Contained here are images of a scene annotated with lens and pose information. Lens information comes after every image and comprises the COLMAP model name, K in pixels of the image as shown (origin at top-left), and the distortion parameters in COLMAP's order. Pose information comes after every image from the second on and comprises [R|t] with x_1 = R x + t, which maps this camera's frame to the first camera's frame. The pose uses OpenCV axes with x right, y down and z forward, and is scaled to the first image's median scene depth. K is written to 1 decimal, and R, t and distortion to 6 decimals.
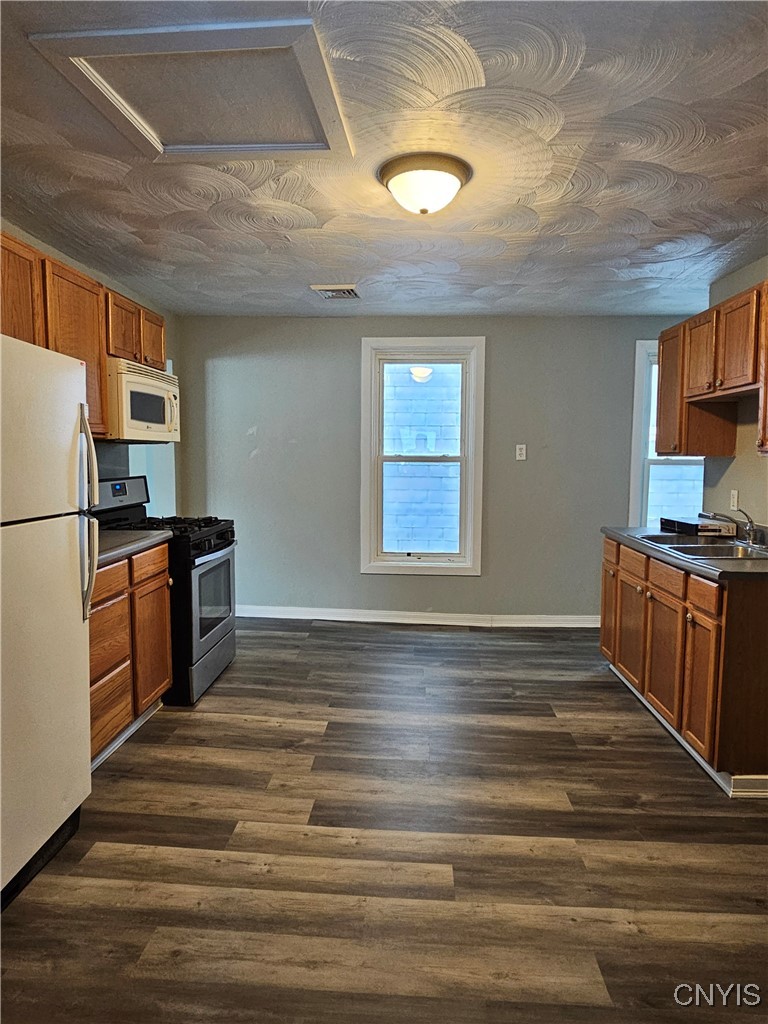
lens RADIAL K [[632.5, 0, 386.2], [0, 632.5, 514.7], [0, 0, 1]] dist [0.001009, -0.003366]
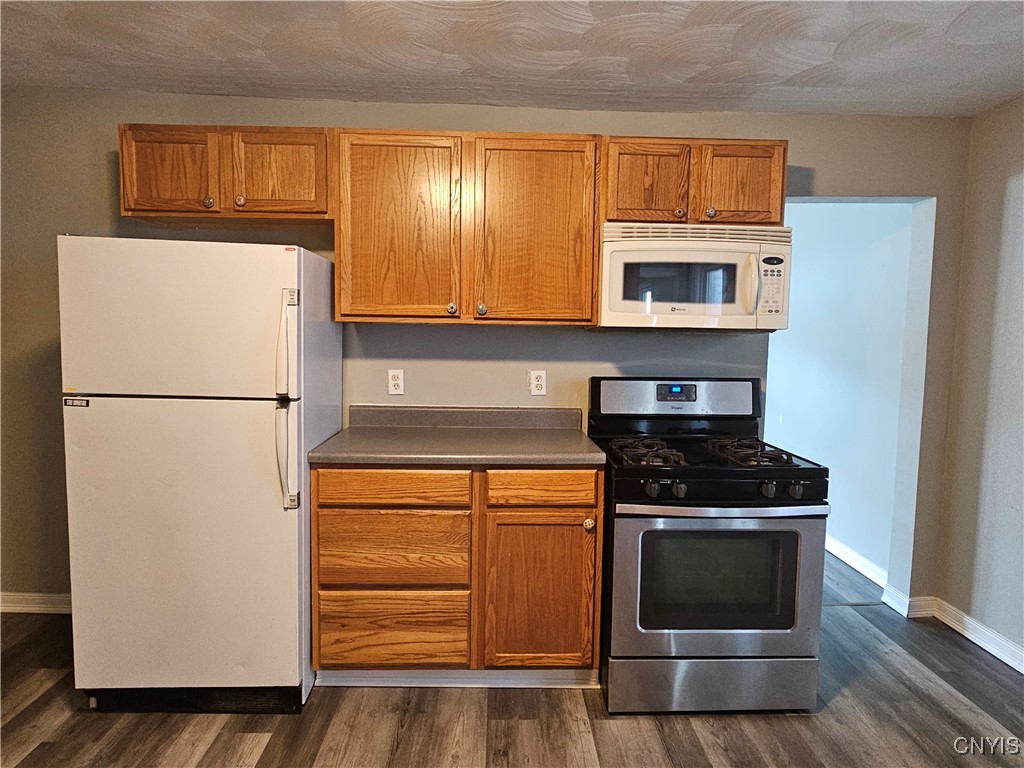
lens RADIAL K [[583.3, 0, 511.7], [0, 583.3, 381.0], [0, 0, 1]] dist [0.000535, -0.001630]
pose [[0.081550, 0.069635, -0.994234, 0.314794], [-0.111641, 0.991917, 0.060316, -0.088898], [0.990397, 0.106078, 0.088665, 0.885013]]
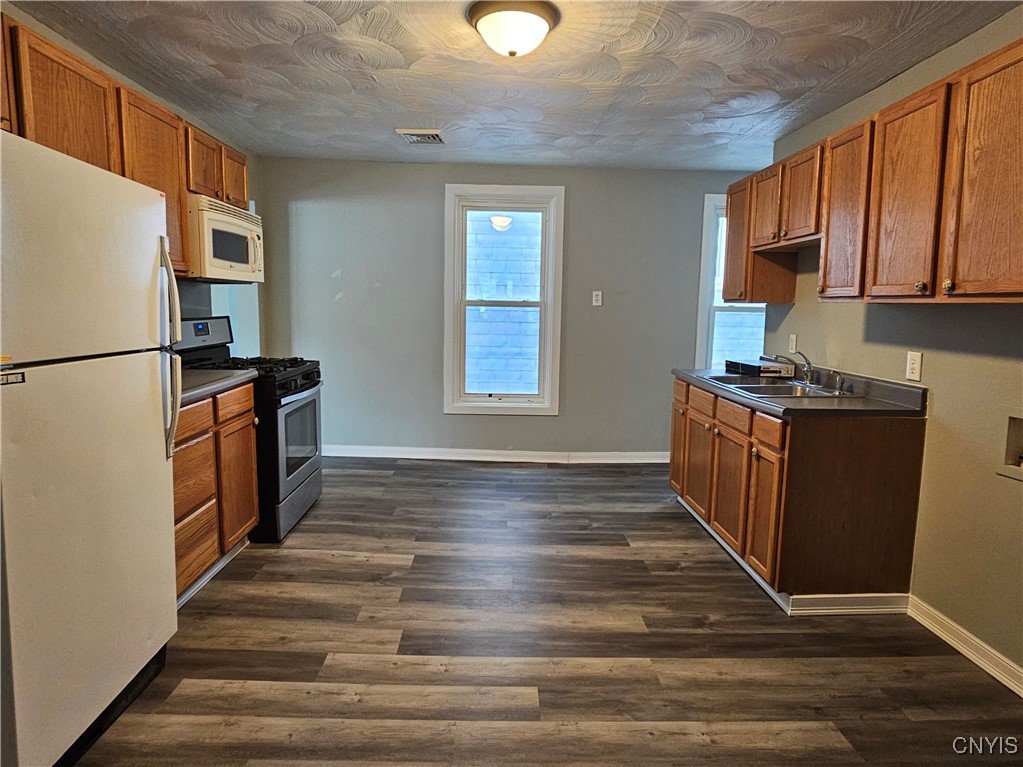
lens RADIAL K [[598.1, 0, 513.5], [0, 598.1, 379.6], [0, 0, 1]] dist [0.002111, -0.002560]
pose [[0.996602, 0.001623, 0.082354, -0.012214], [-0.004282, 0.999475, 0.032129, 0.008527], [-0.082258, -0.032372, 0.996085, 0.021735]]
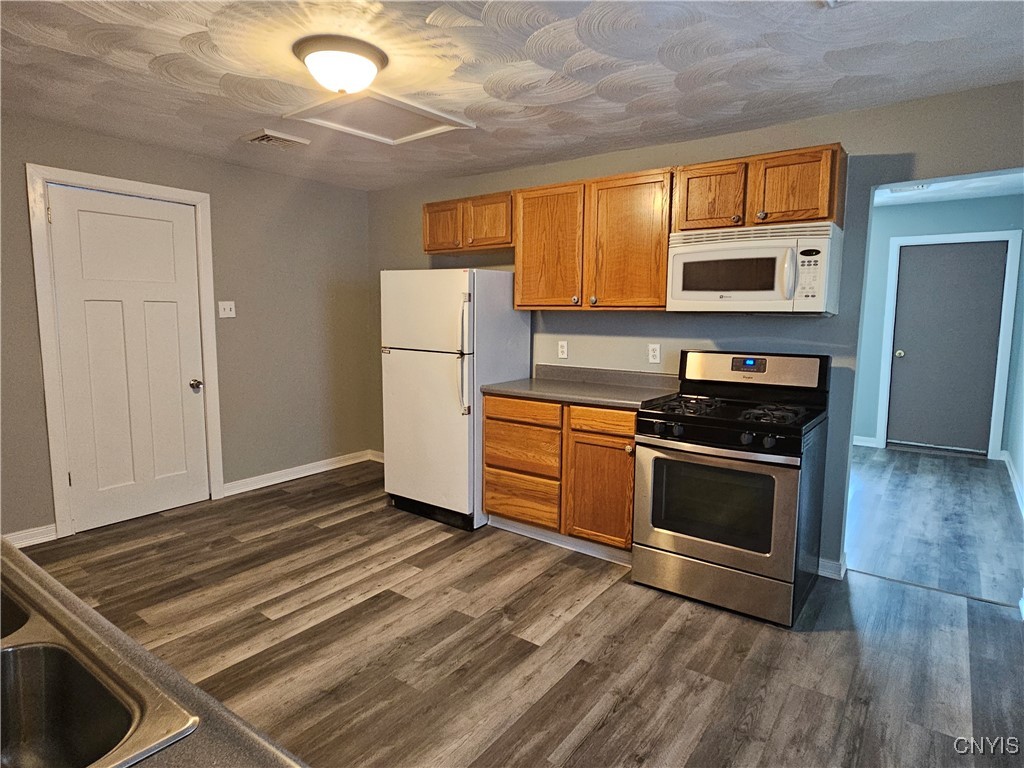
lens RADIAL K [[583.3, 0, 511.7], [0, 583.3, 381.0], [0, 0, 1]] dist [0.000535, -0.001630]
pose [[-0.557090, 0.082393, -0.826355, 0.571690], [-0.094518, 0.982309, 0.161663, -0.146107], [0.825056, 0.168166, -0.539447, 1.412339]]
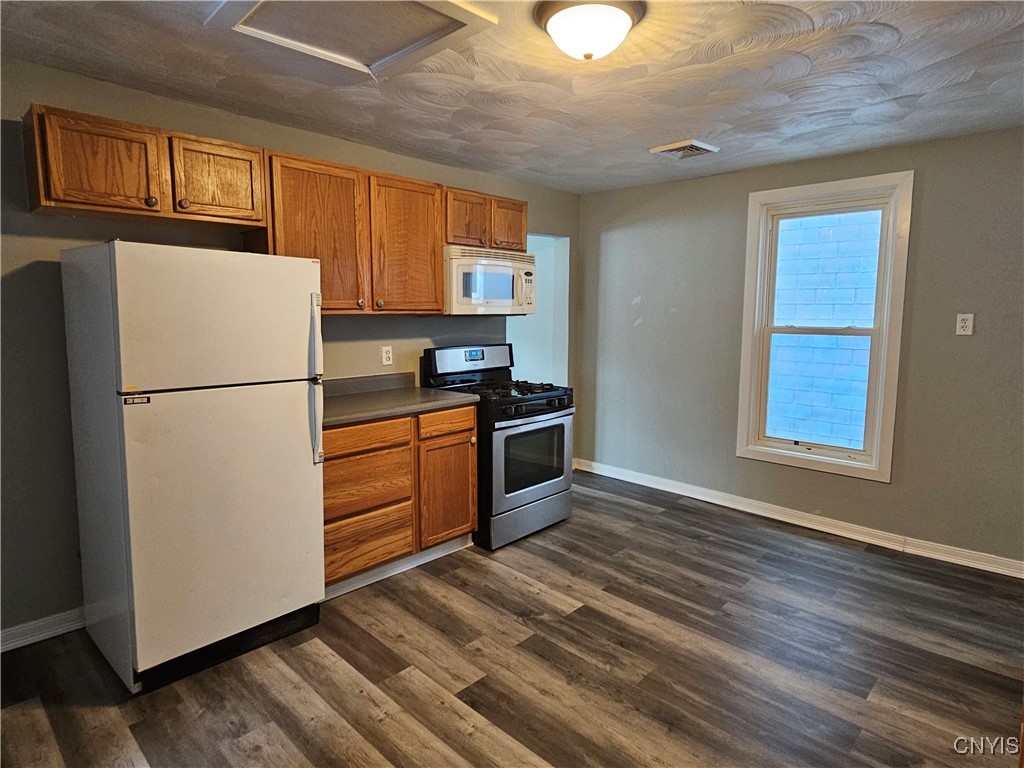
lens RADIAL K [[583.3, 0, 511.7], [0, 583.3, 381.0], [0, 0, 1]] dist [0.000535, -0.001630]
pose [[0.761957, 0.072680, -0.643537, 0.401937], [-0.058702, 0.997343, 0.043134, -0.051649], [0.644962, 0.004911, 0.764199, 0.253806]]
